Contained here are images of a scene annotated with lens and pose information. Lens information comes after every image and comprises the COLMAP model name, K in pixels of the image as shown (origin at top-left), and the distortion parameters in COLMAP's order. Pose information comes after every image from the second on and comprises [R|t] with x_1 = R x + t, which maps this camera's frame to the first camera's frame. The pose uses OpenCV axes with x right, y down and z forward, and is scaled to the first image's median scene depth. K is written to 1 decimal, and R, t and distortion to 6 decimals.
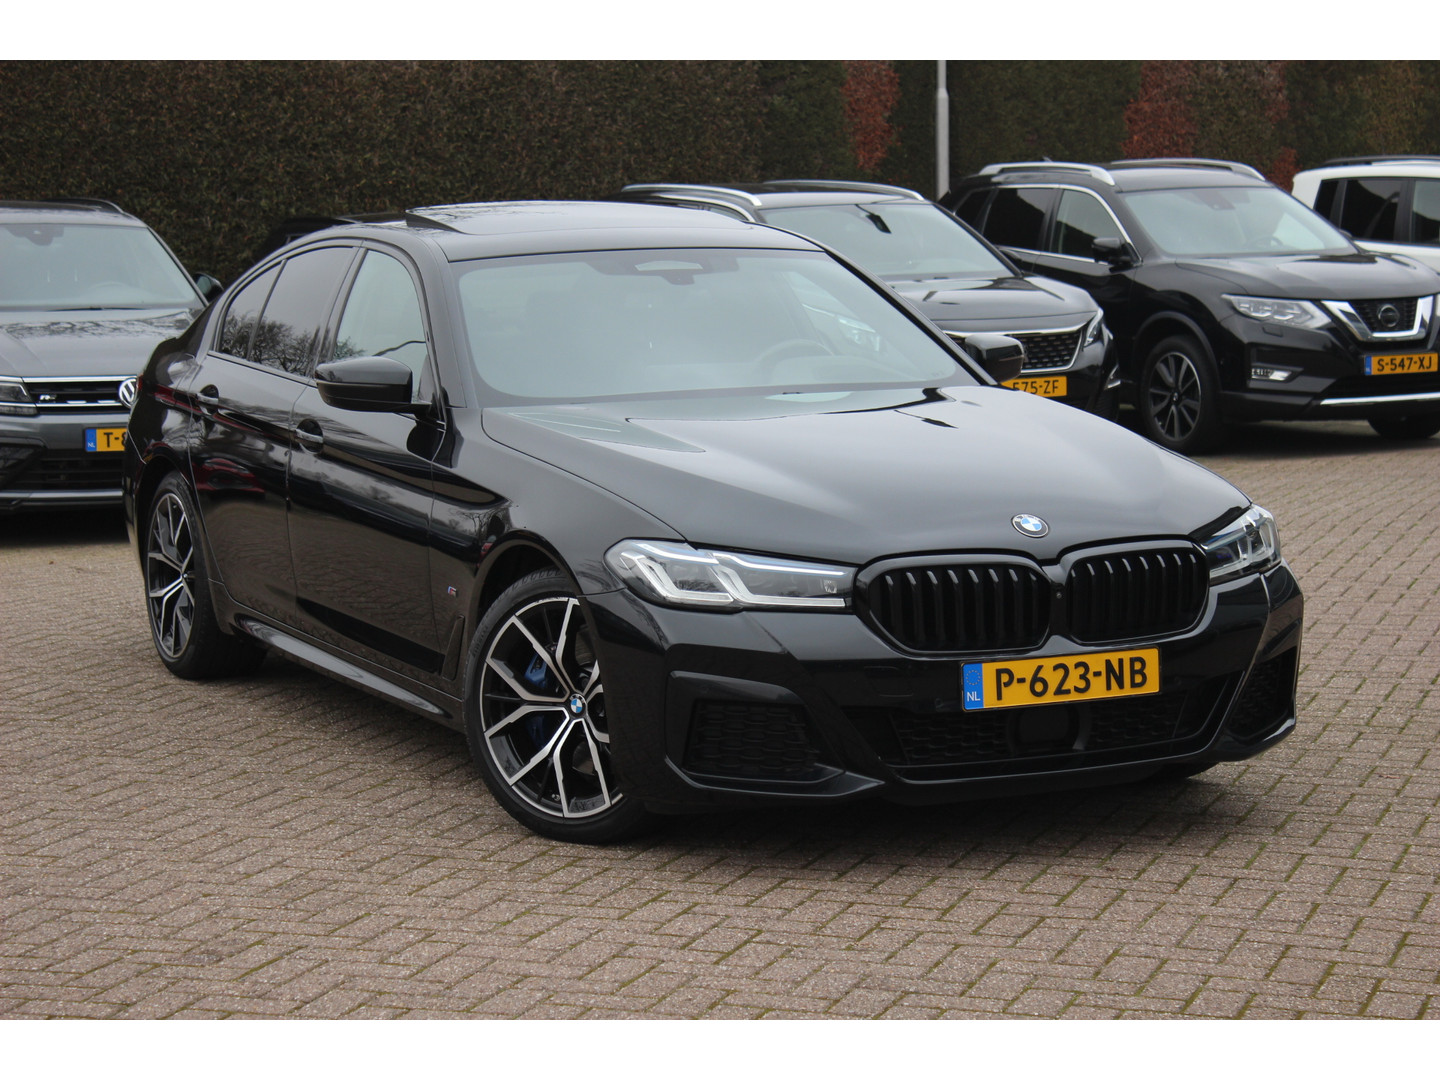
lens RADIAL K [[3399.2, 0, 719.8], [0, 3399.2, 541.5], [0, 0, 1]] dist [0.194603, 0.000000]
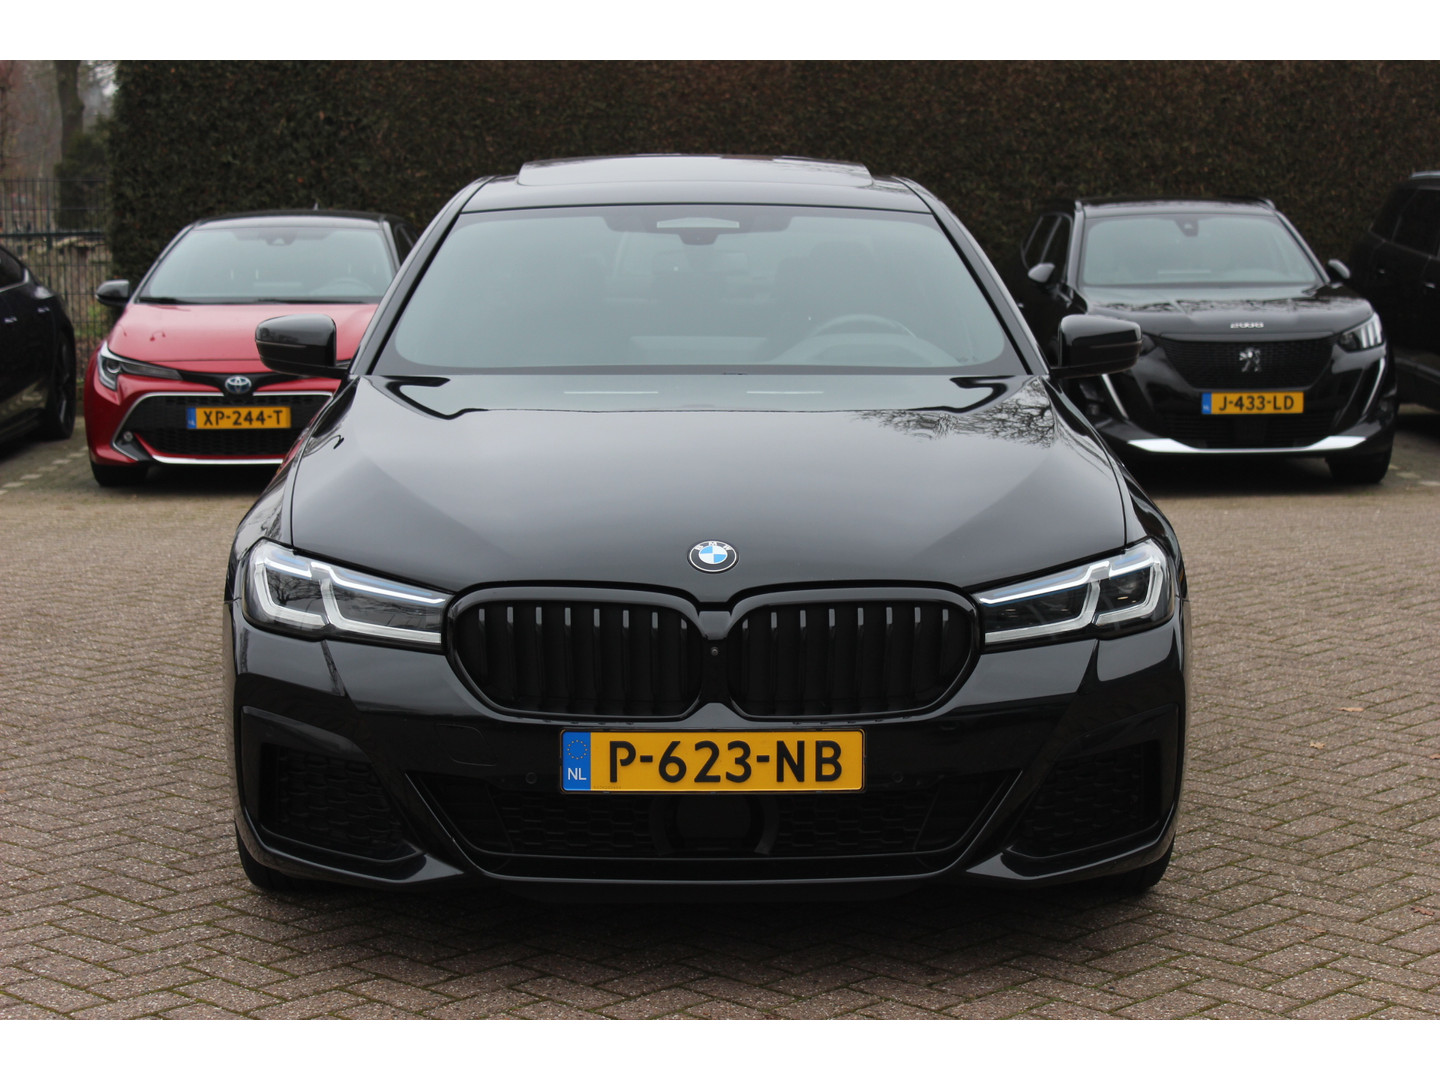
lens RADIAL K [[2754.4, 0, 720.3], [0, 2754.4, 538.9], [0, 0, 1]] dist [0.079734, 0.000000]
pose [[0.912382, 0.069911, -0.403325, 0.124240], [-0.061497, 0.997535, 0.033795, -0.010806], [0.404693, -0.006031, 0.914433, 0.156774]]
